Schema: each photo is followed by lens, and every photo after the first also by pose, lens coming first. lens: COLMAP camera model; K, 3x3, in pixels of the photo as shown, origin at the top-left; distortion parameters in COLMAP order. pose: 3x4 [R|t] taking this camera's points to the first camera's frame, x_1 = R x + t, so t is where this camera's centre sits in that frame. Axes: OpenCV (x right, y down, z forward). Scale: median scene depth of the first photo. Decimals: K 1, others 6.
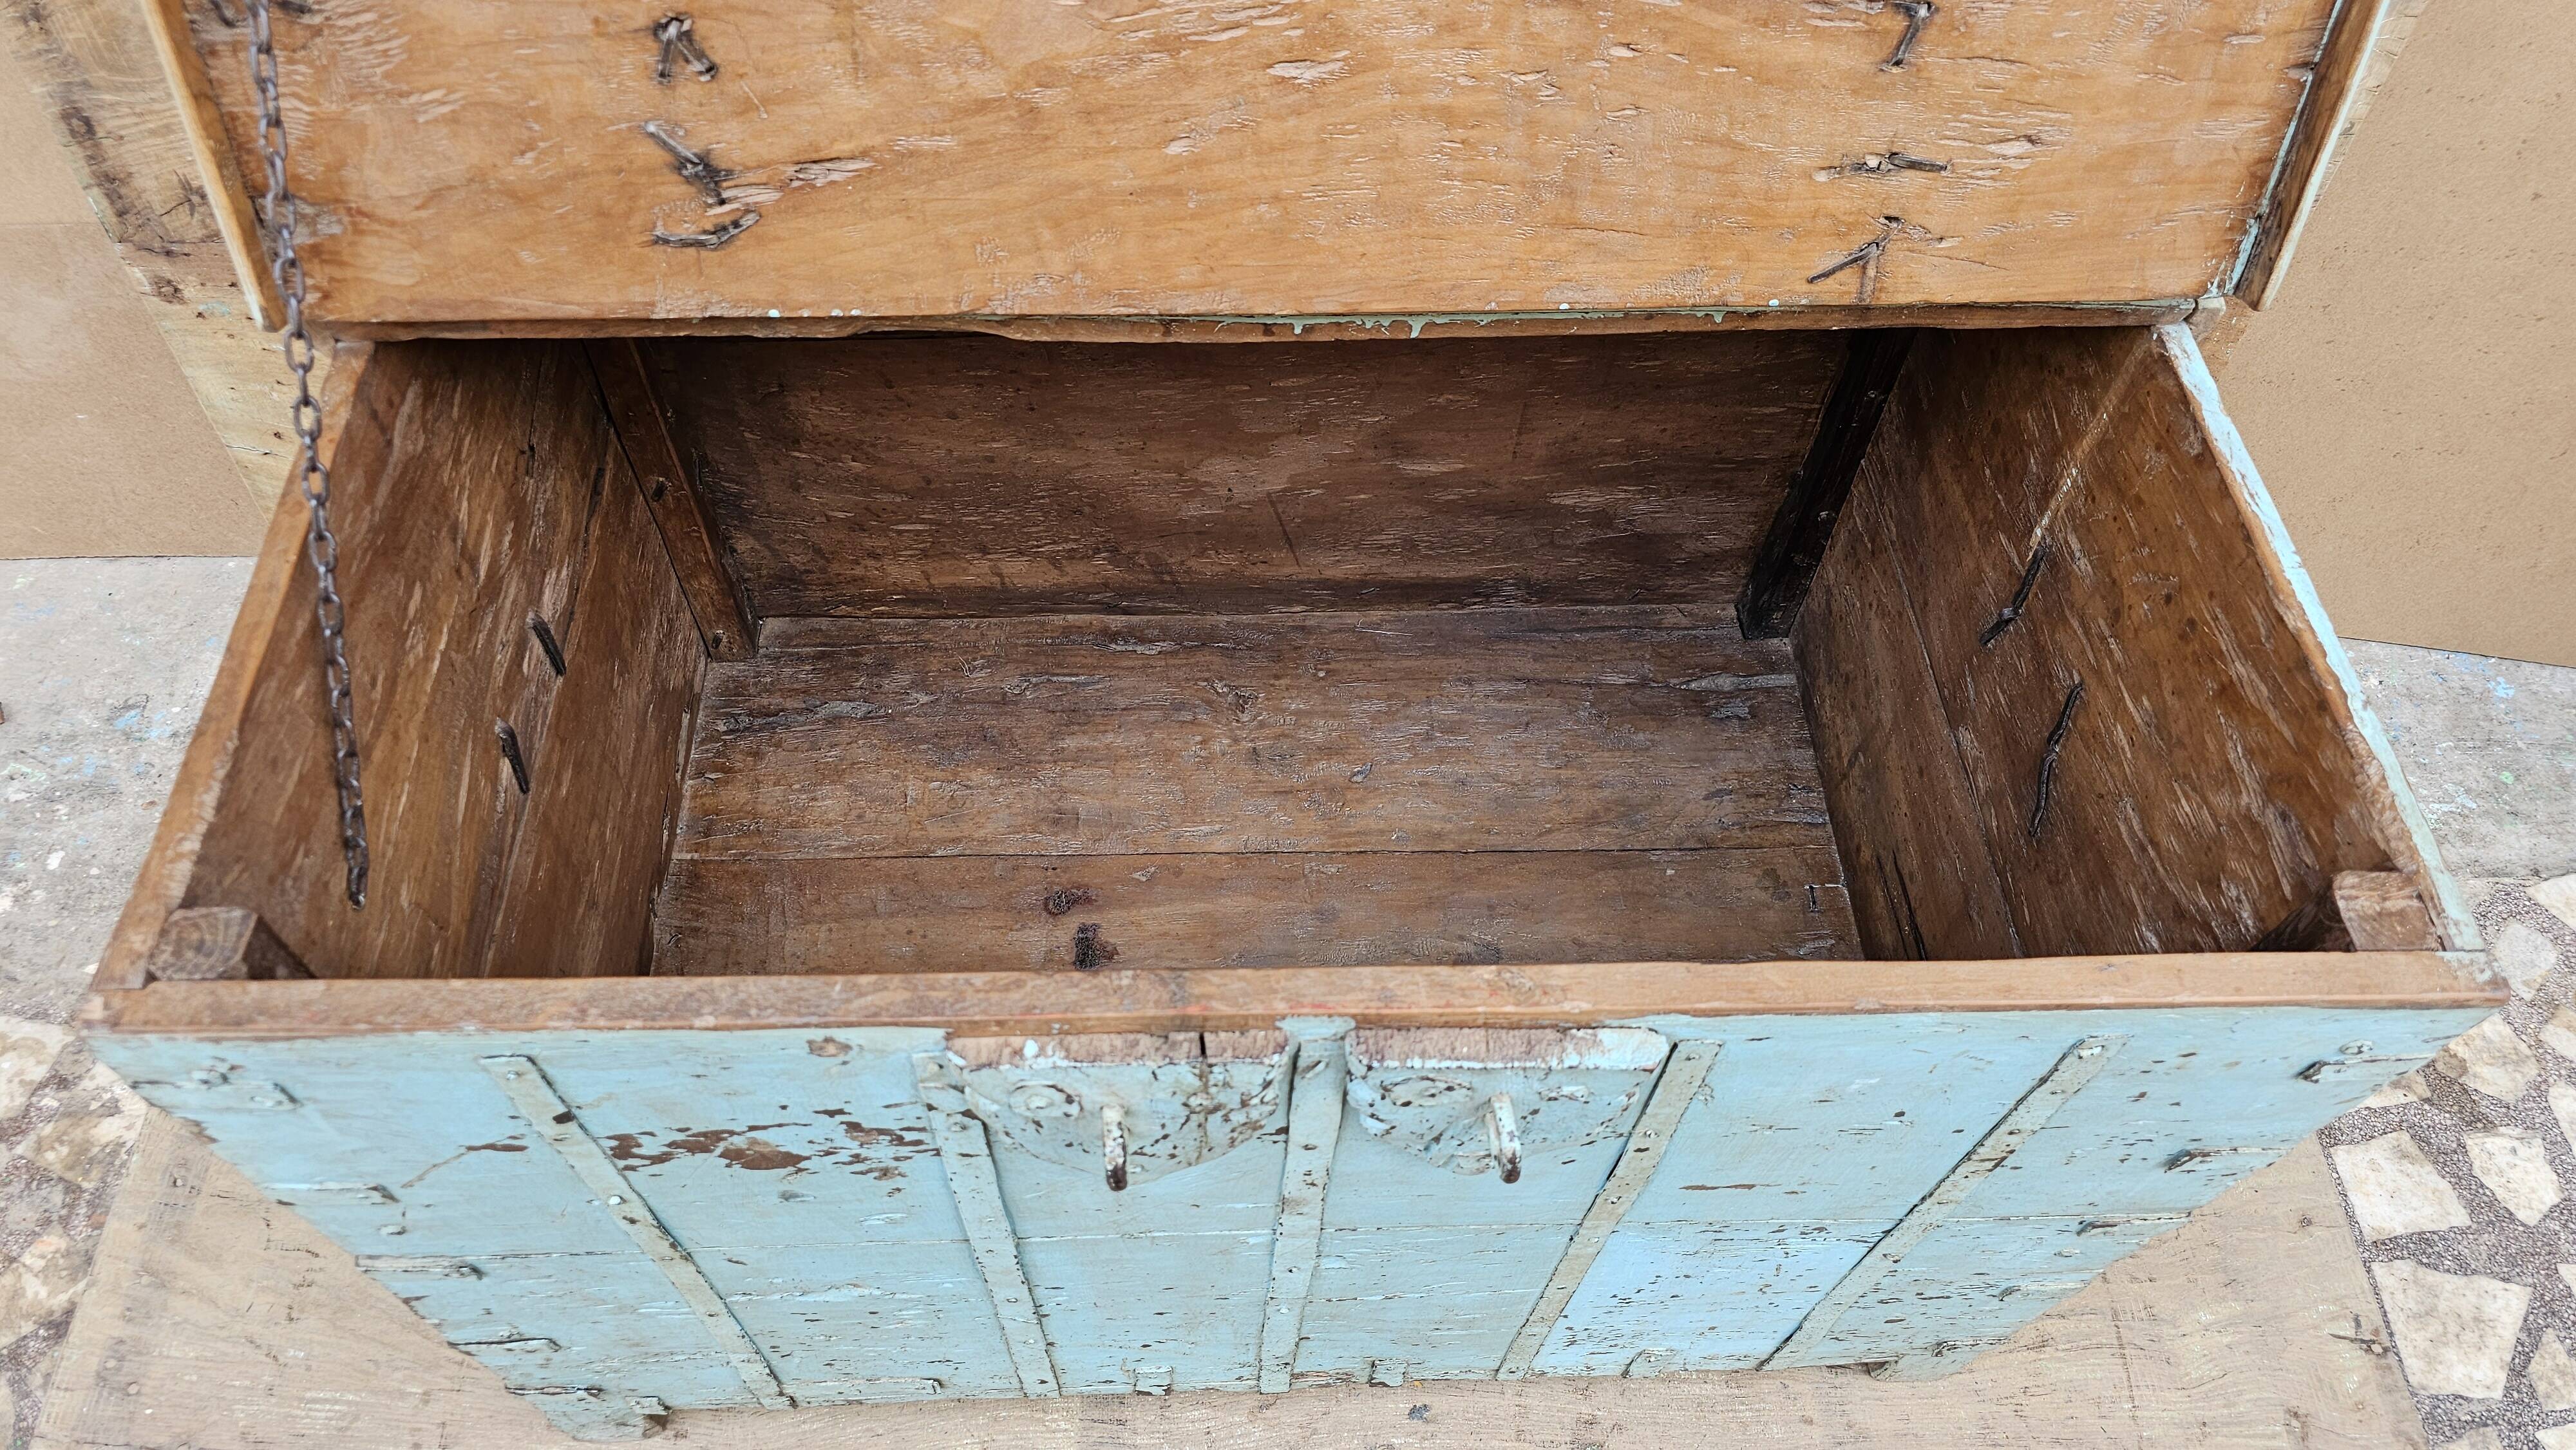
lens RADIAL K [[1752.9, 0, 1282.0], [0, 1752.9, 698.5], [0, 0, 1]] dist [0.050418, -0.051069]
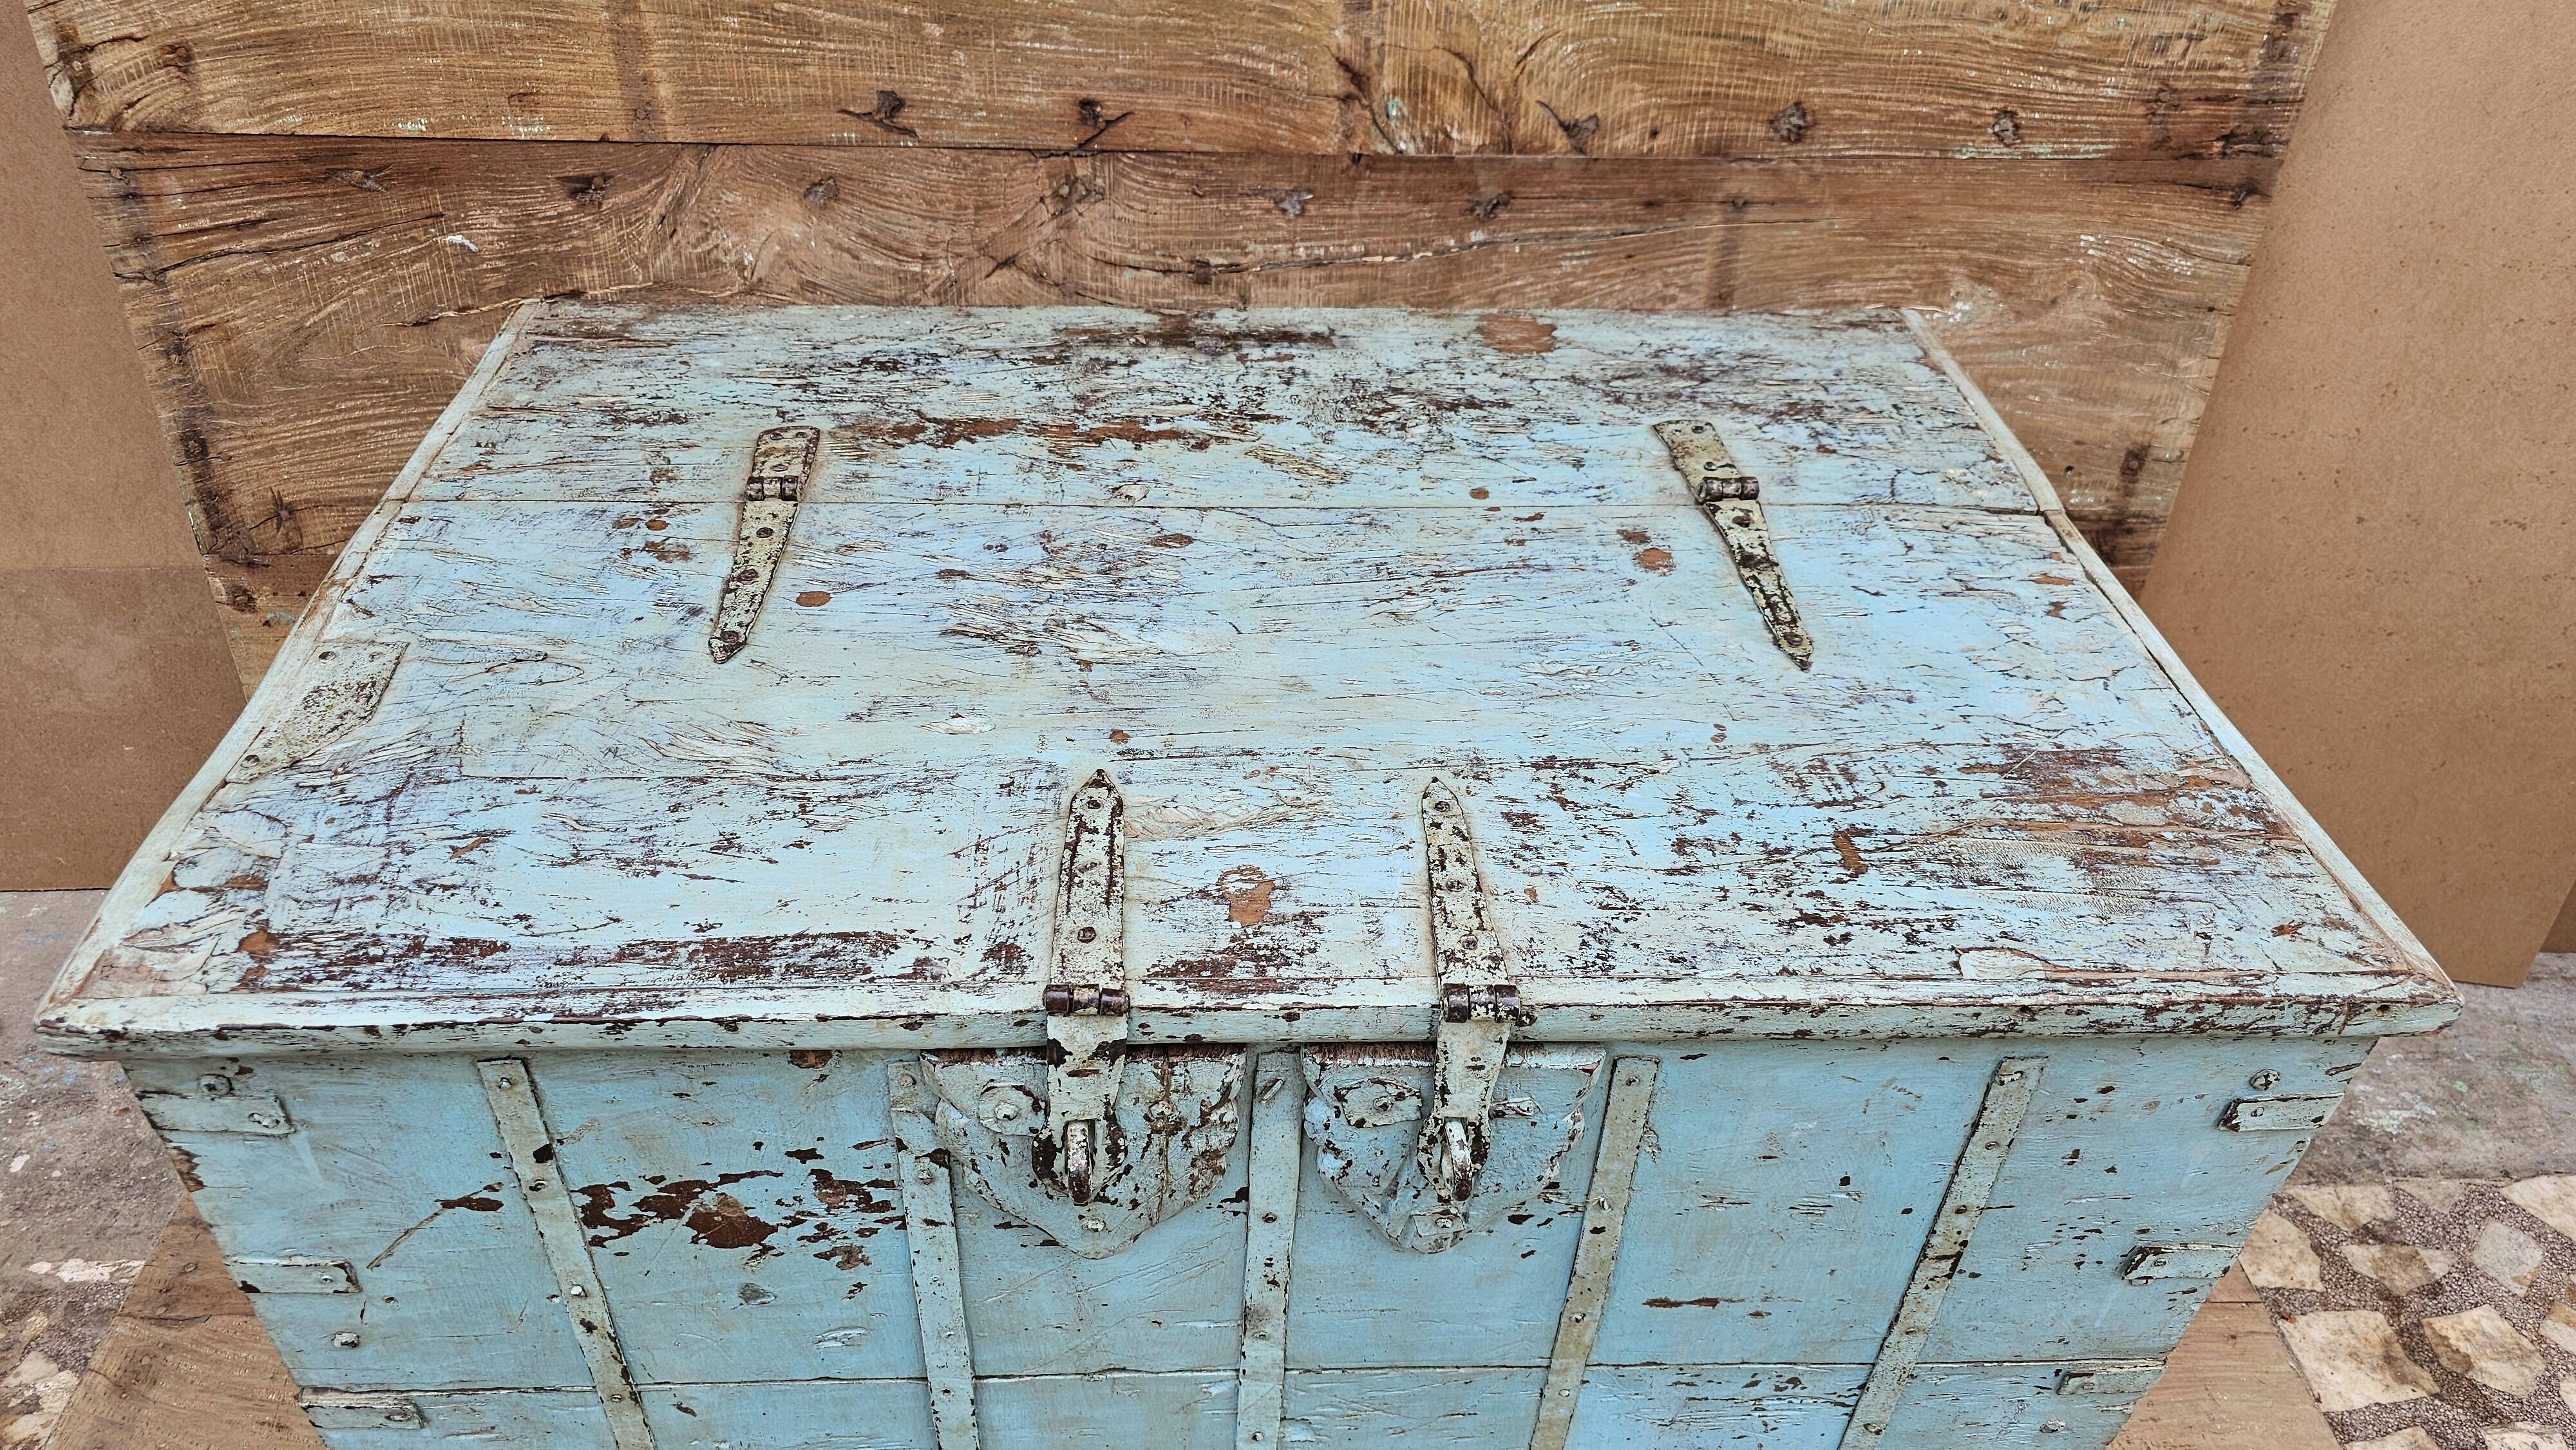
lens RADIAL K [[1752.9, 0, 1271.4], [0, 1752.9, 689.3], [0, 0, 1]] dist [0.050418, -0.051069]
pose [[0.999979, -0.002643, 0.005970, 0.008475], [0.004355, 0.951307, -0.308216, 0.205853], [-0.004864, 0.308235, 0.951298, -0.045750]]
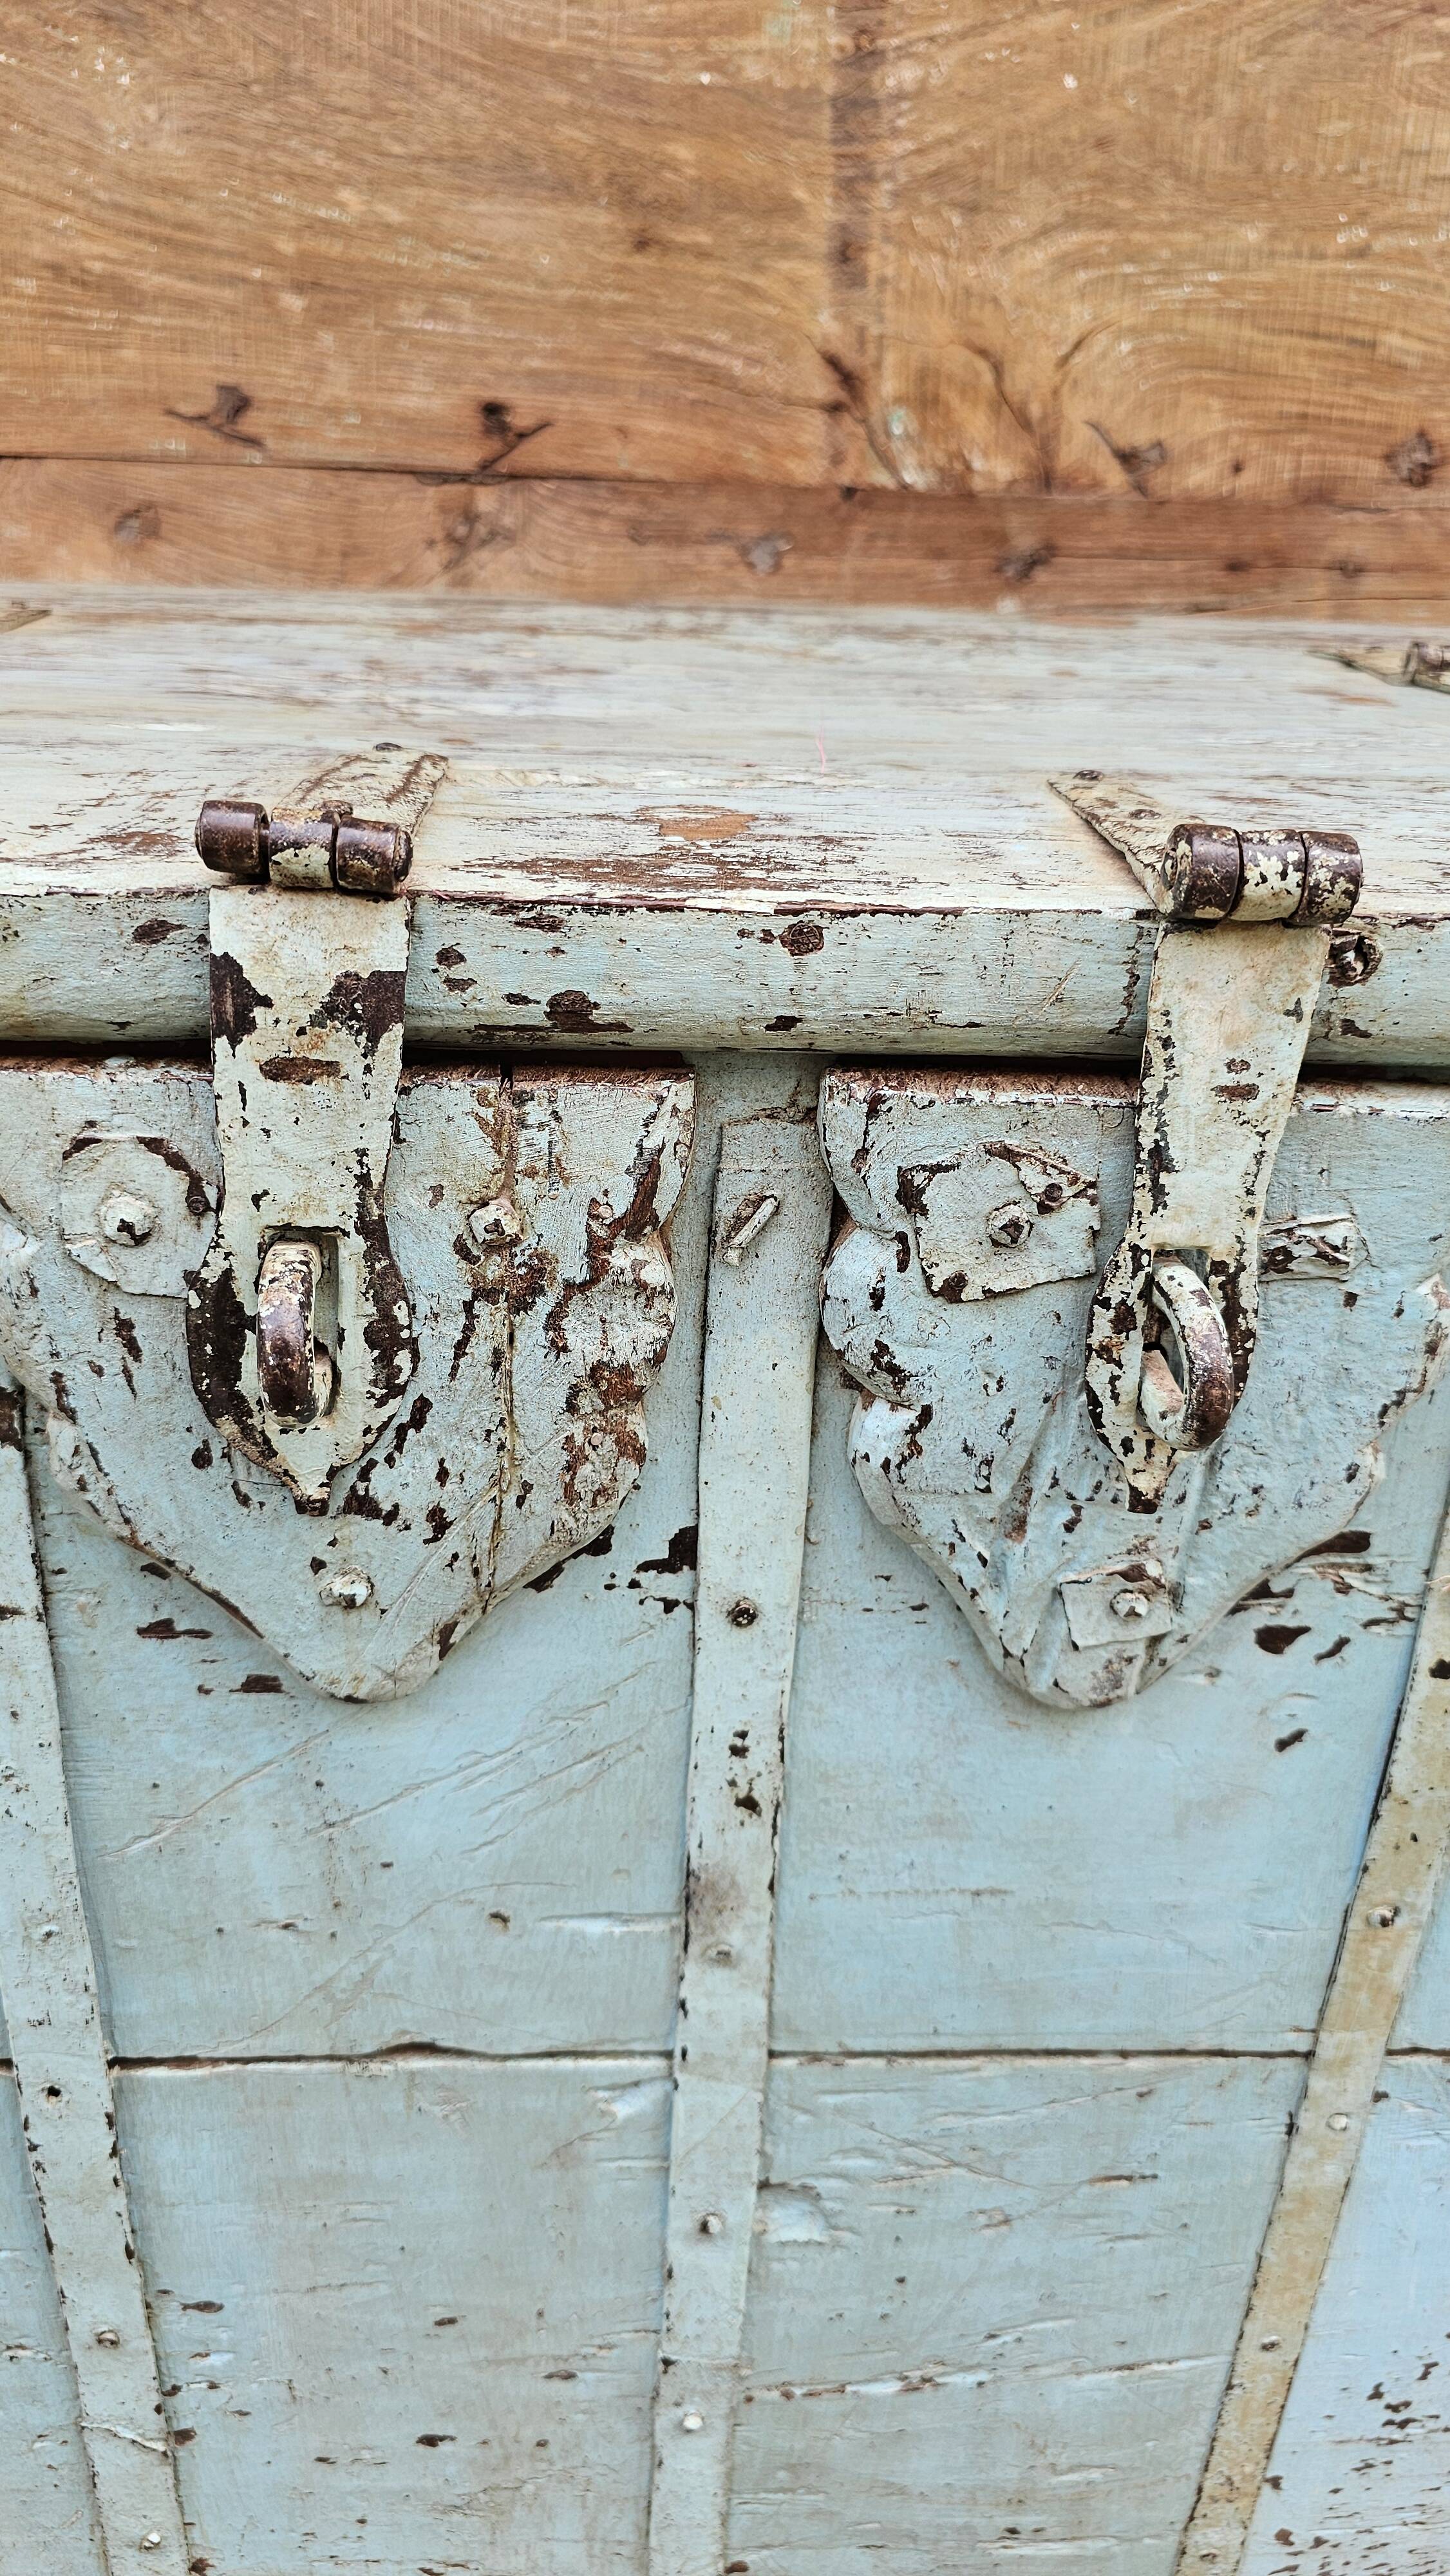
lens RADIAL K [[1752.9, 0, 738.9], [0, 1752.9, 1276.6], [0, 0, 1]] dist [0.050418, -0.051069]
pose [[0.999885, 0.002213, 0.015028, 0.005539], [0.005703, 0.862276, -0.506407, 0.305913], [-0.014080, 0.506434, 0.862164, 0.410959]]
